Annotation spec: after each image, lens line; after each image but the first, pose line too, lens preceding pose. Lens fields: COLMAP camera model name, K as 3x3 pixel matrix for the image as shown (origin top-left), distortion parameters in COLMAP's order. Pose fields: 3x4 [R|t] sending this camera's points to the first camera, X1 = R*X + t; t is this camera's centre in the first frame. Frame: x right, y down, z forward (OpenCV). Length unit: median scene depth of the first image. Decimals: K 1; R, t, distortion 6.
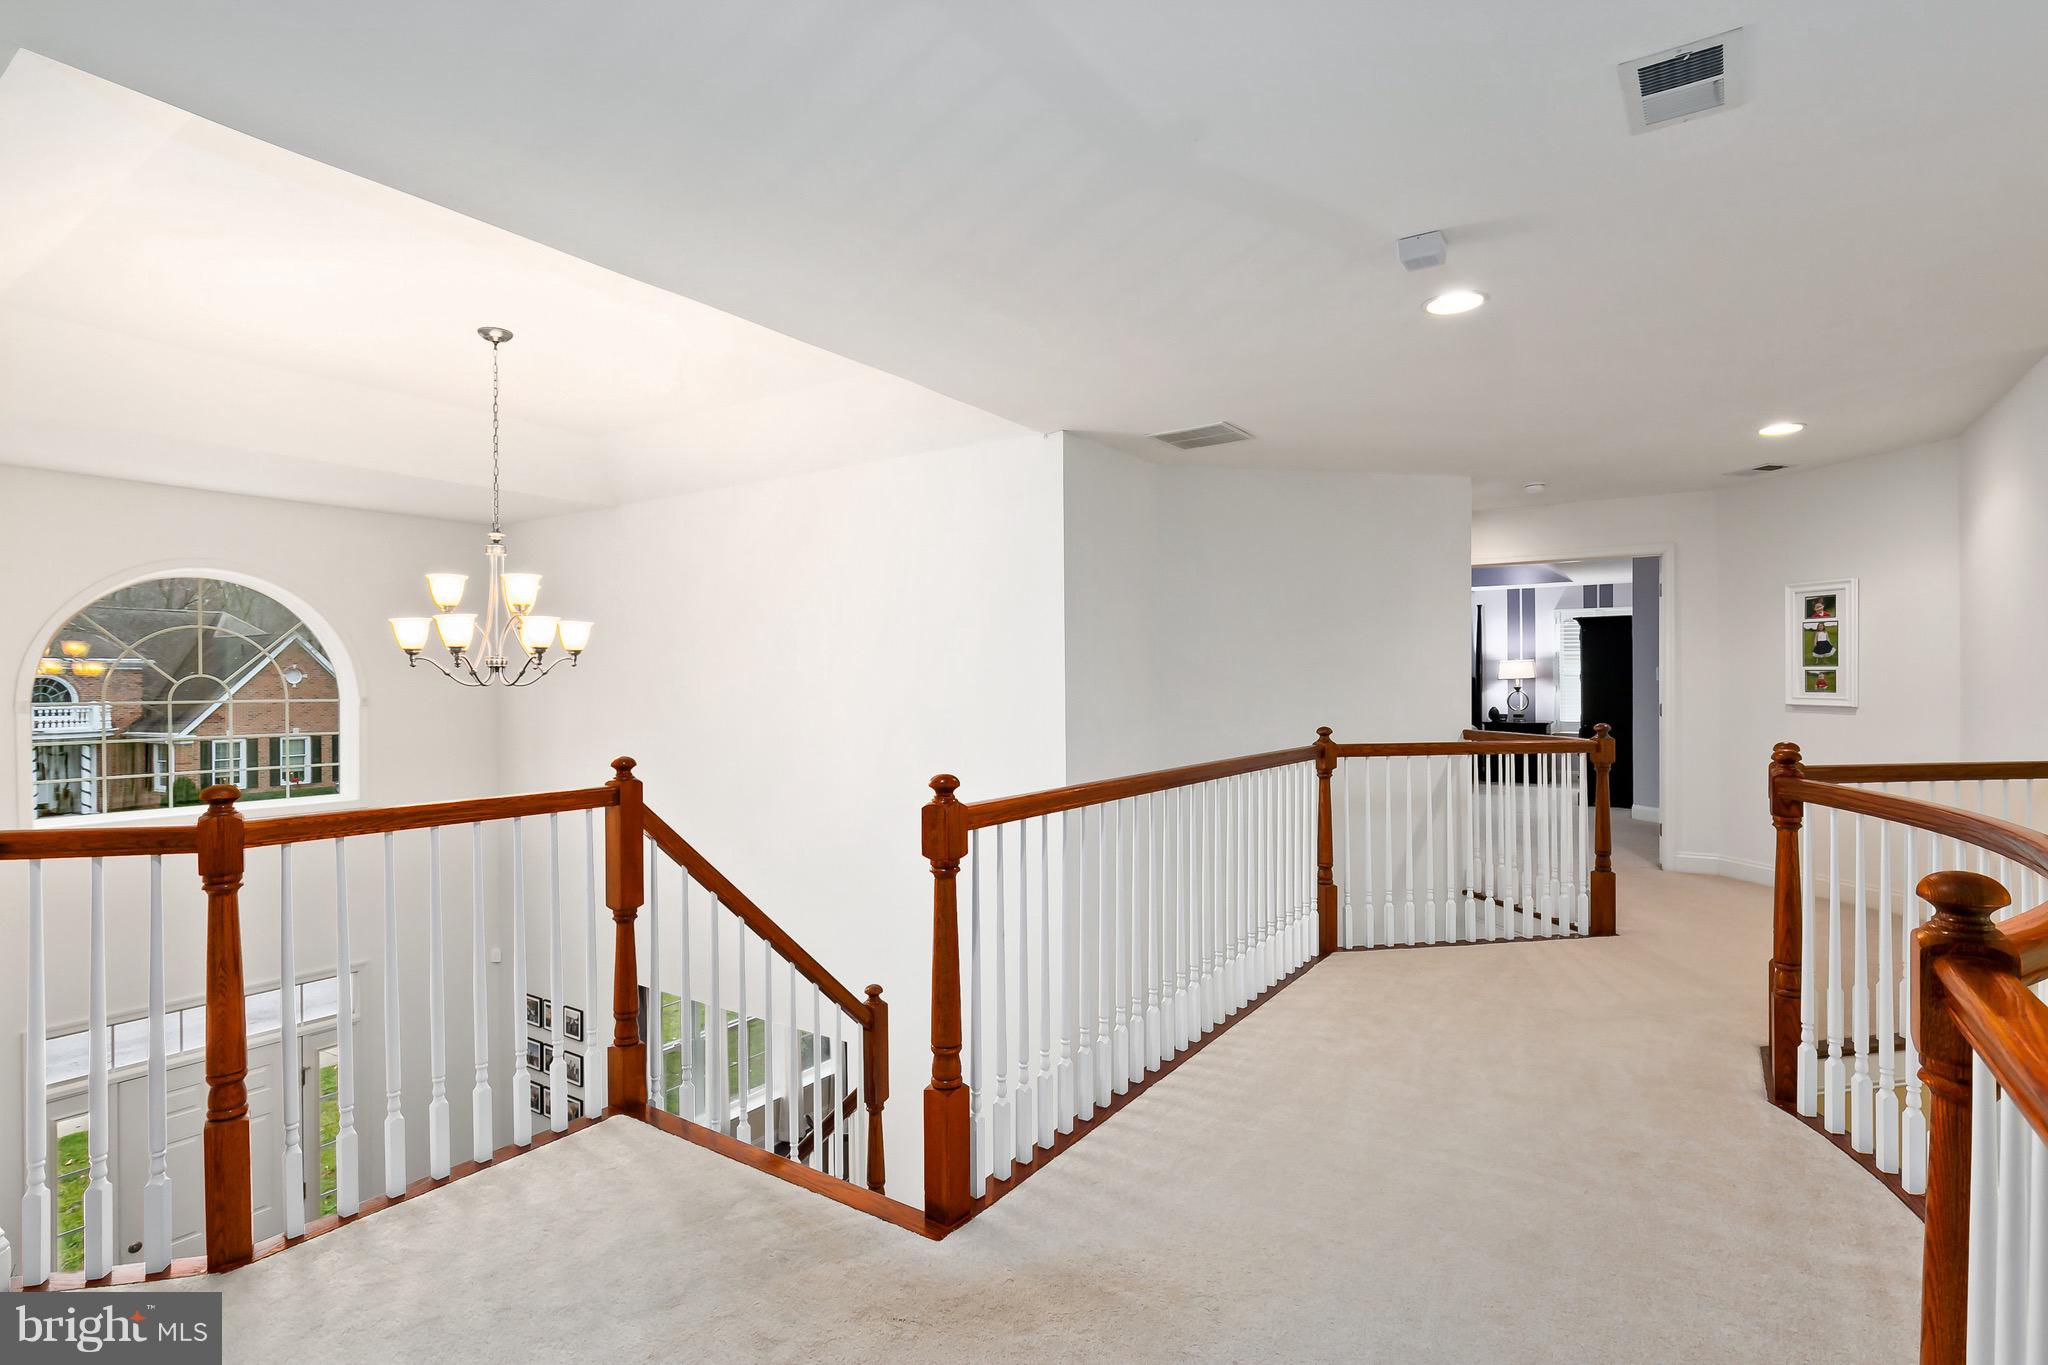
lens RADIAL K [[995.1, 0, 1024.7], [0, 995.1, 683.7], [0, 0, 1]] dist [-0.016968, -0.000371]
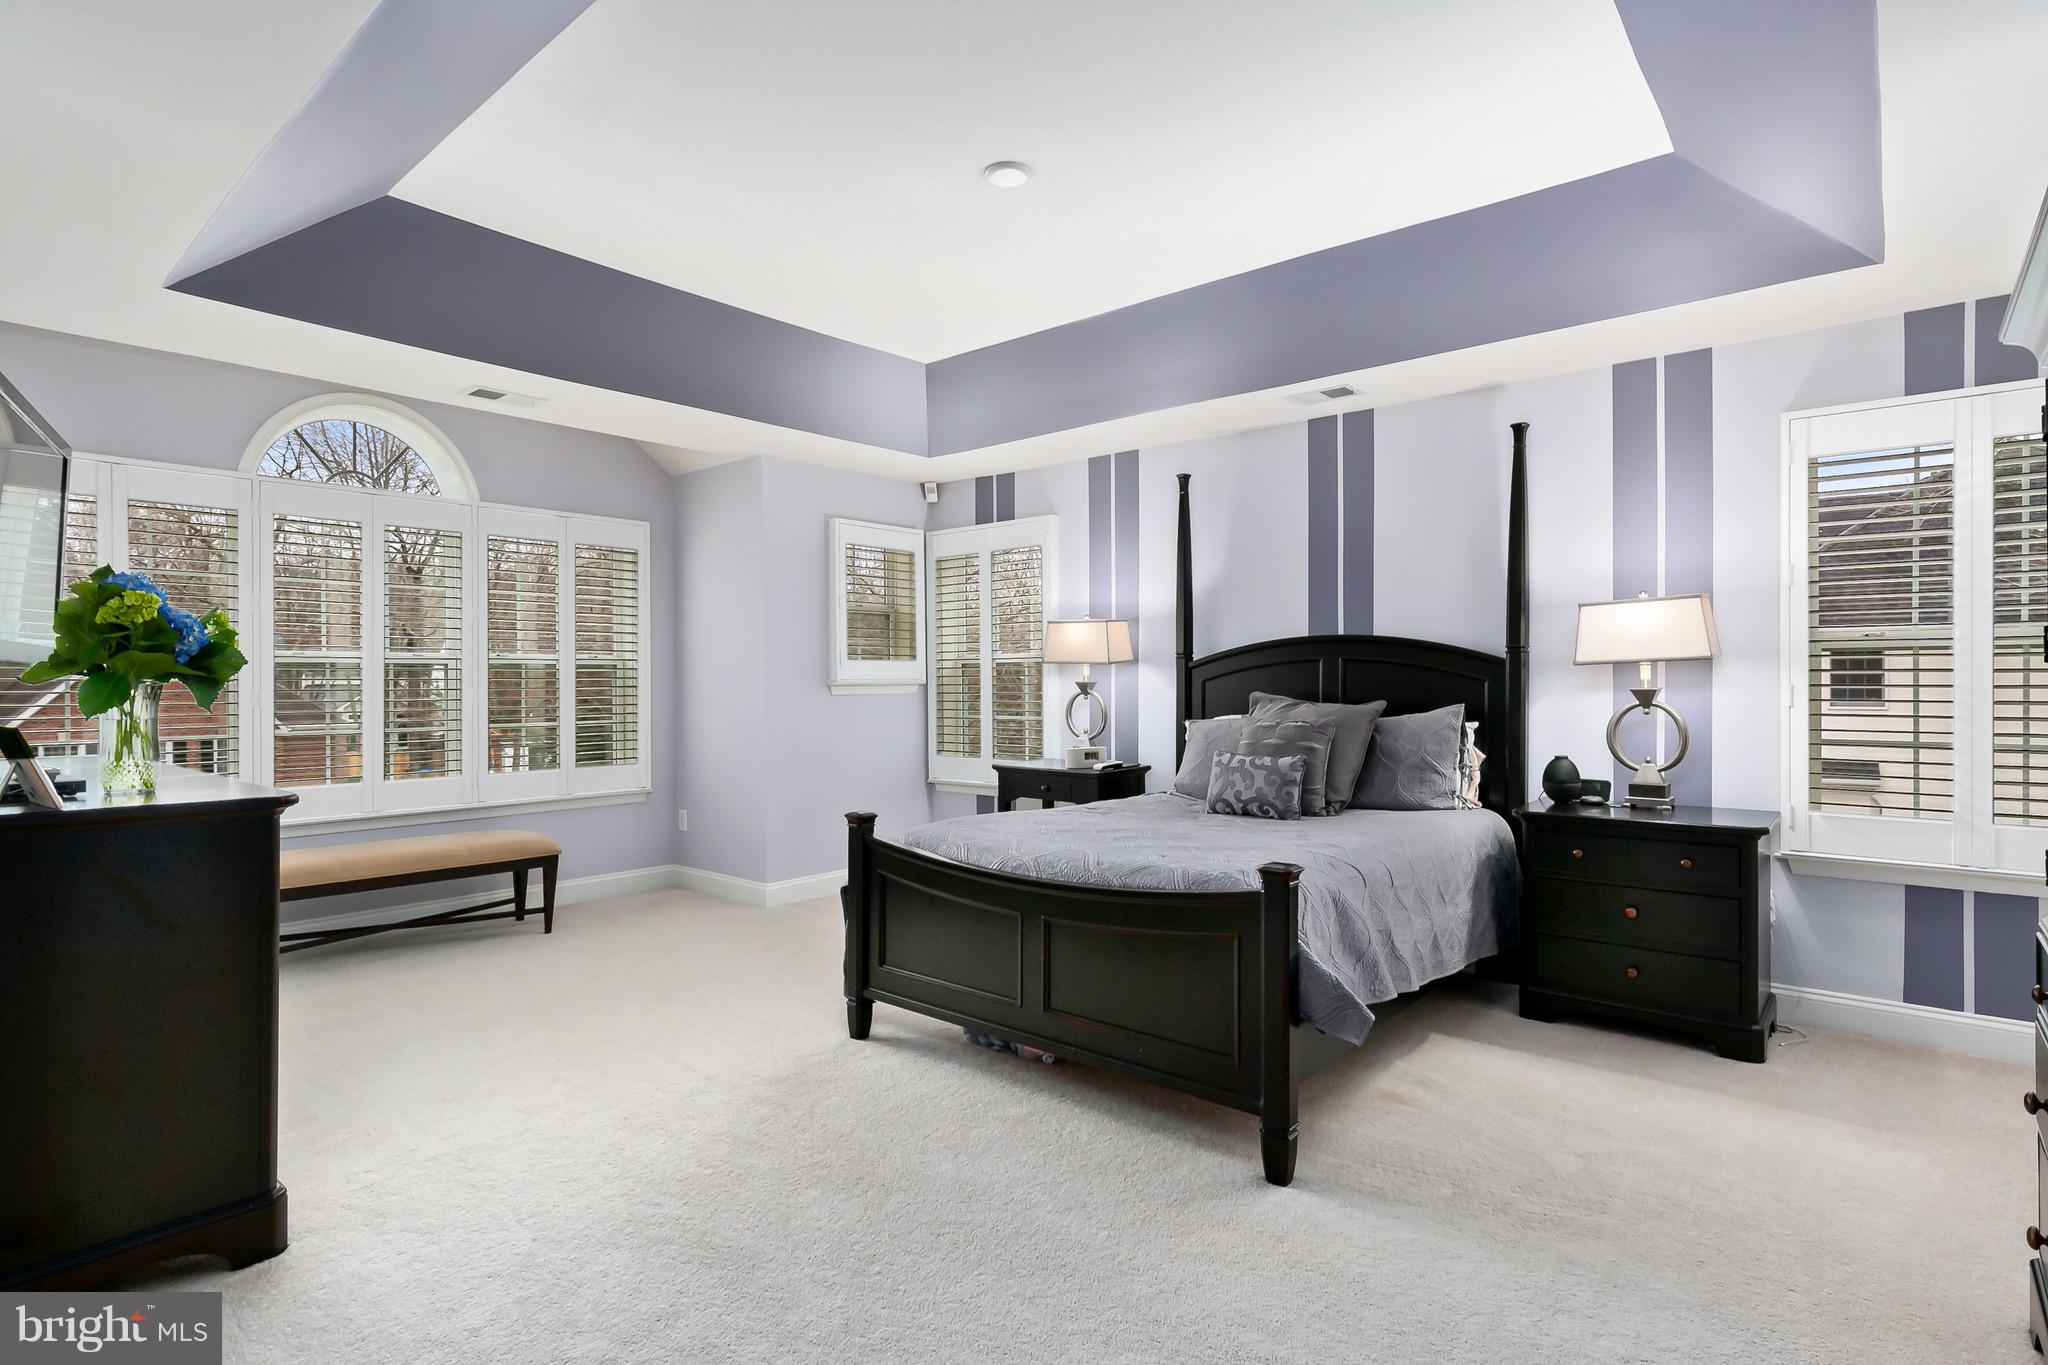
lens RADIAL K [[995.1, 0, 1024.6], [0, 995.1, 681.7], [0, 0, 1]] dist [-0.016968, -0.000371]
pose [[0.992126, 0.002056, -0.125223, 0.350639], [-0.000718, 0.999942, 0.010729, -0.002236], [0.125238, -0.010555, 0.992071, 0.684735]]
